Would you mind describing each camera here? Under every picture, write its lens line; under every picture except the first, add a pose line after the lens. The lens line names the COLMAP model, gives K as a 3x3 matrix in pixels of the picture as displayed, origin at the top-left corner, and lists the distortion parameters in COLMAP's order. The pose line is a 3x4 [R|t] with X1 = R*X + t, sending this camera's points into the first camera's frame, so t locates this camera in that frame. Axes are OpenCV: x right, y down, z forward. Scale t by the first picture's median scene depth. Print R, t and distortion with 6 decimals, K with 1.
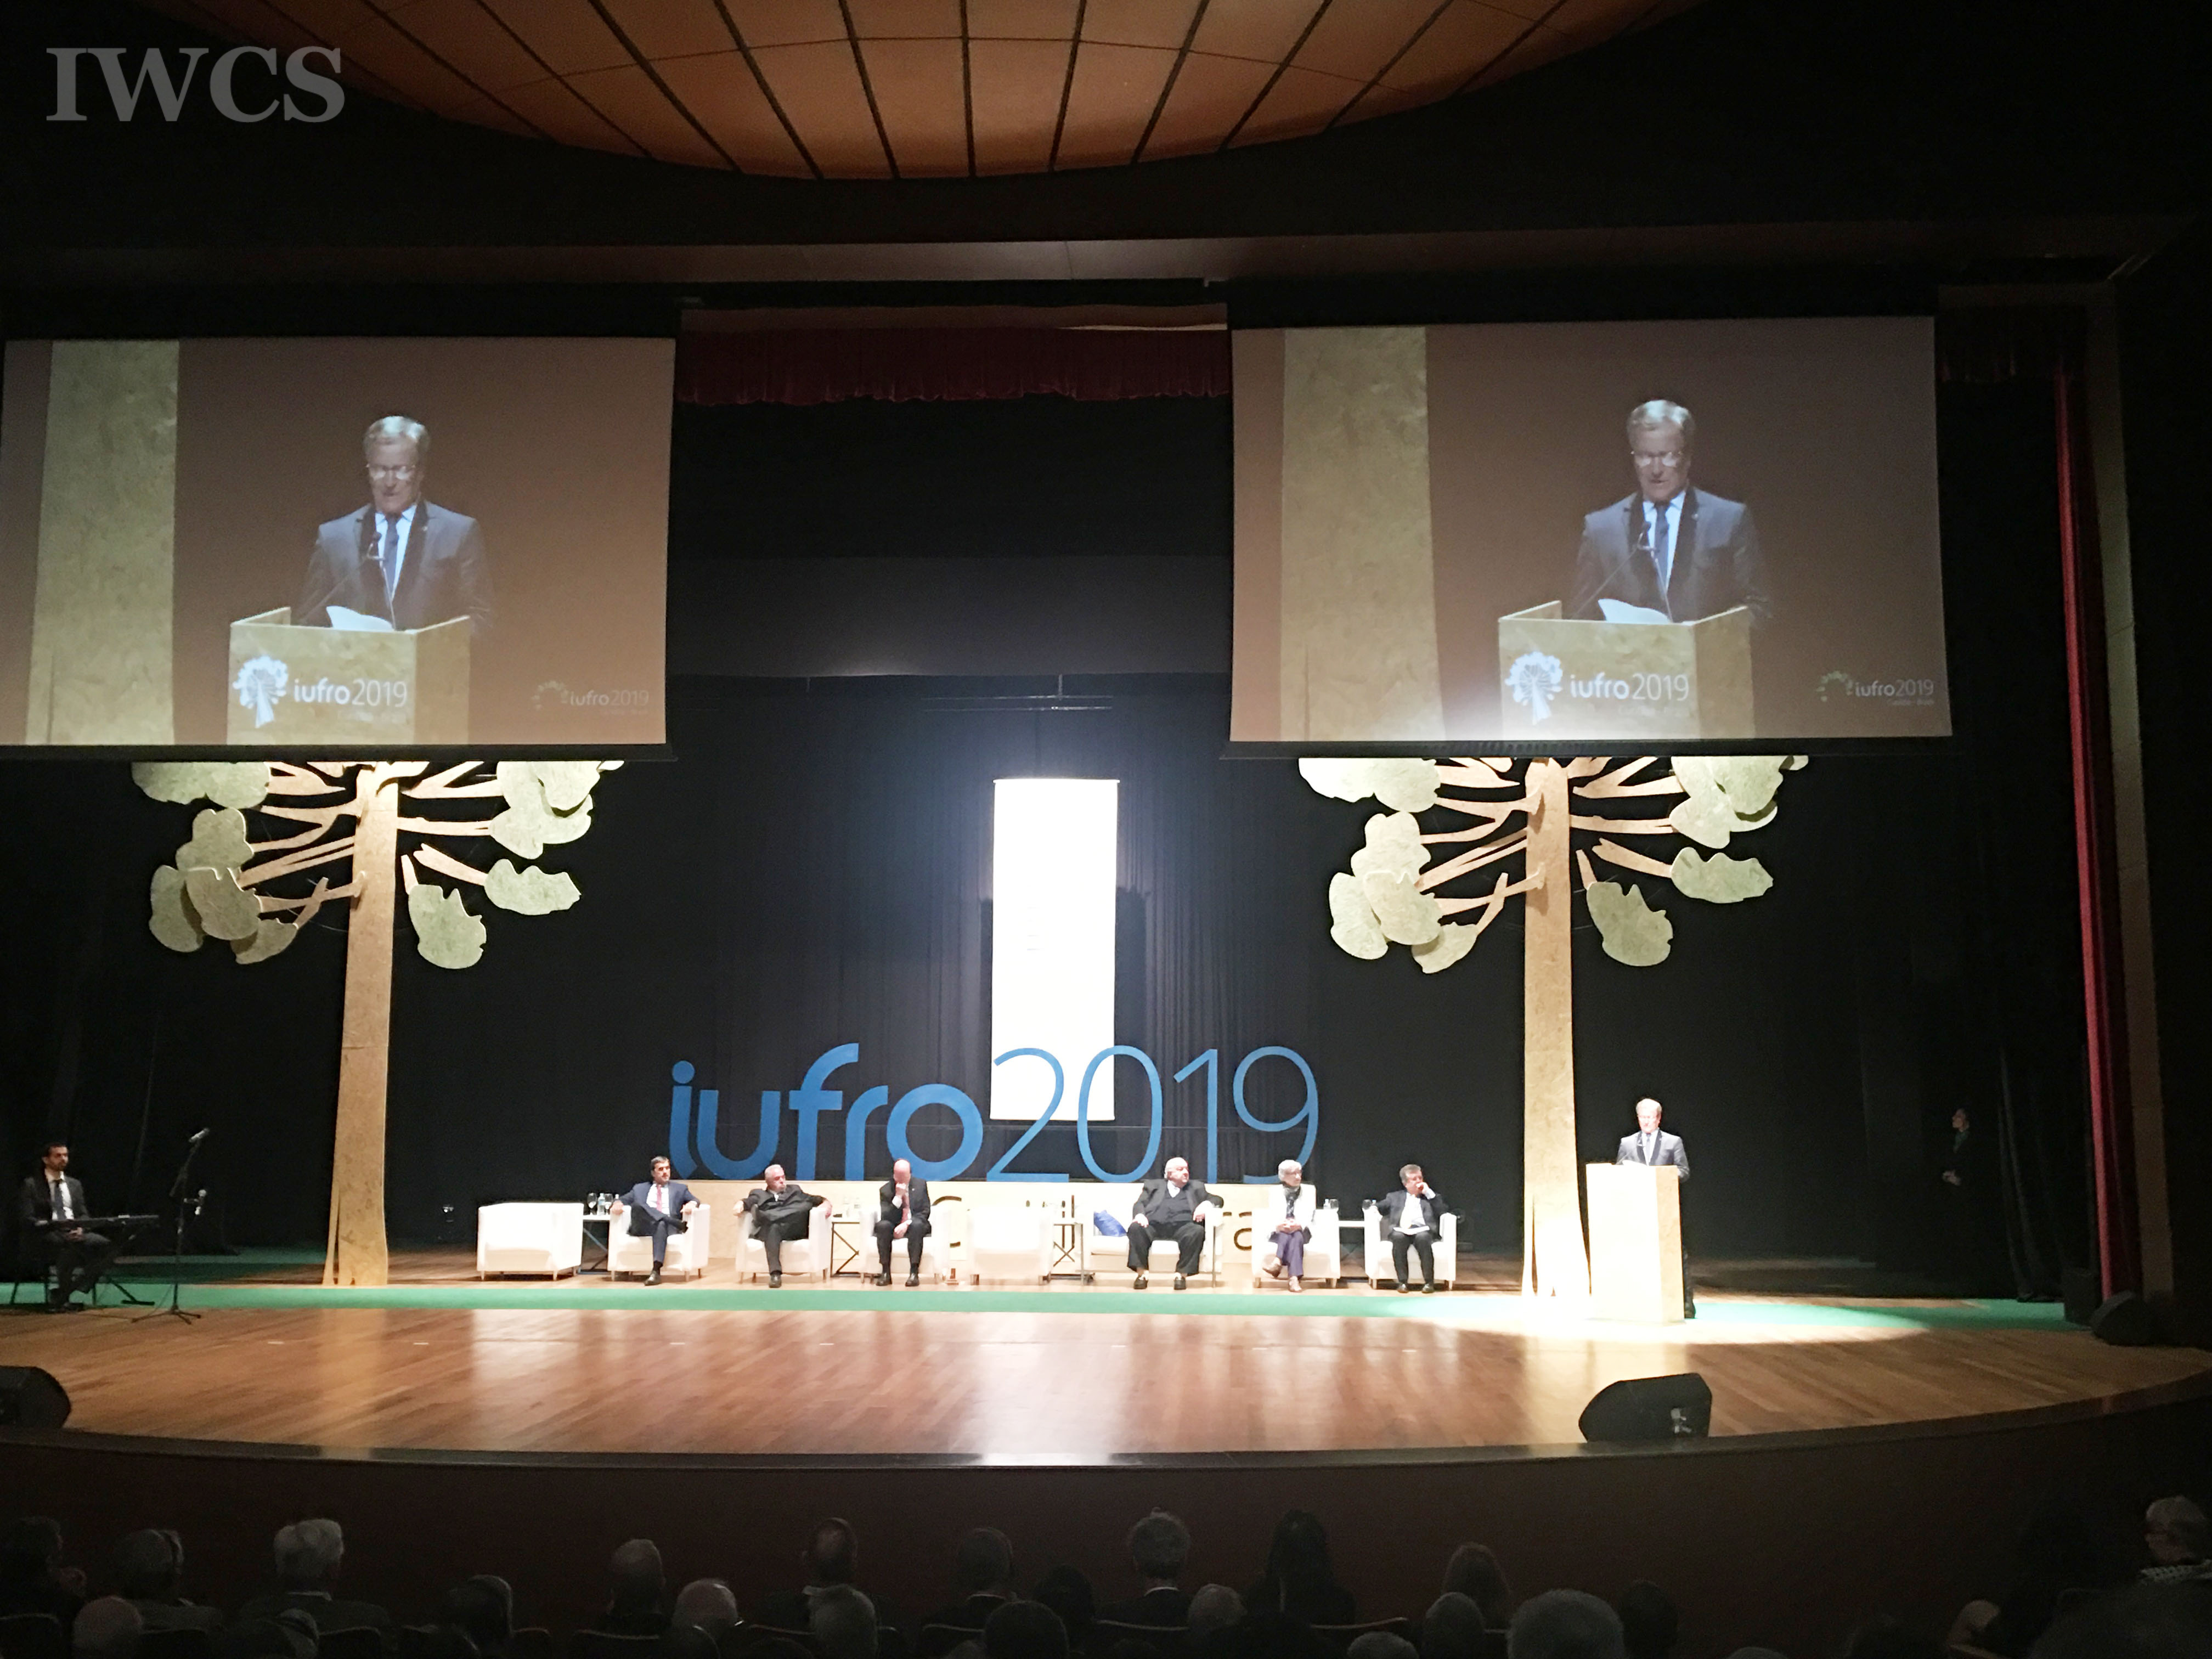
lens RADIAL K [[2248.2, 0, 1104.1], [0, 2248.2, 813.3], [0, 0, 1]] dist [-0.004594, 0.000000]
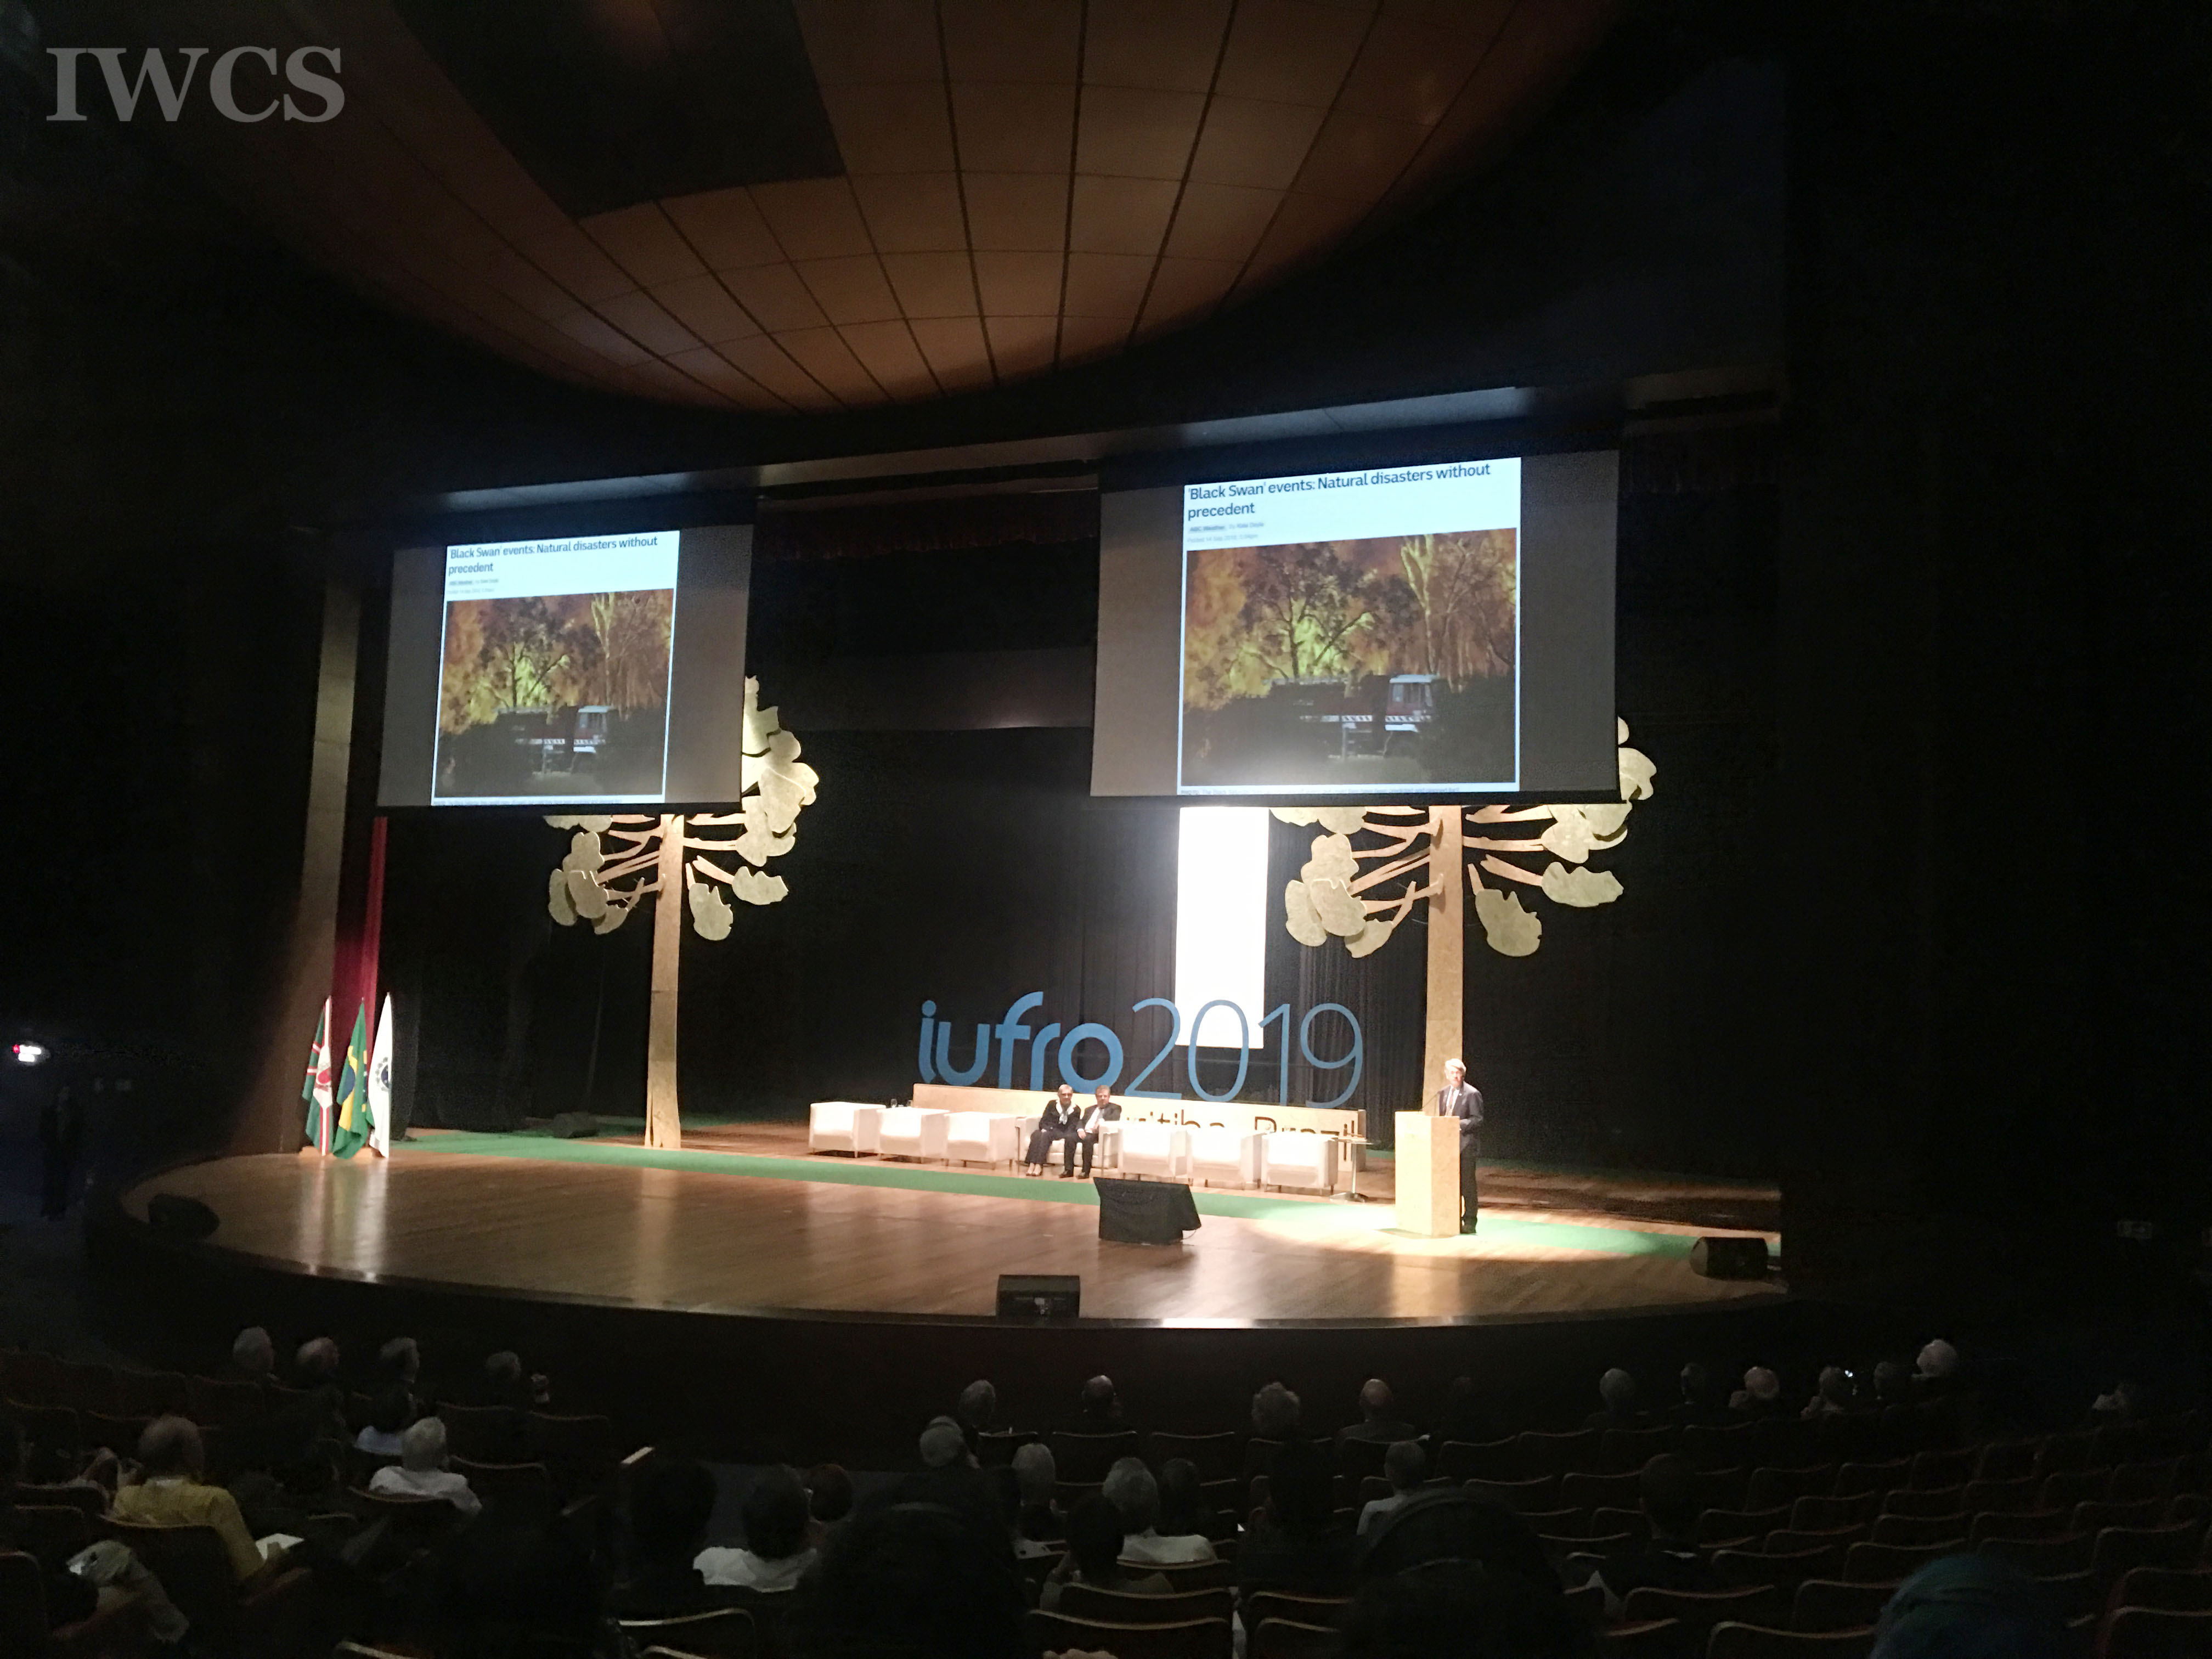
lens RADIAL K [[1873.3, 0, 1107.1], [0, 1873.3, 839.4], [0, 0, 1]] dist [-0.074421, -0.000574]
pose [[0.934694, -0.000632, -0.355454, 0.391656], [0.017237, 0.998903, 0.043550, -0.046638], [0.355036, -0.046833, 0.933679, -0.058733]]
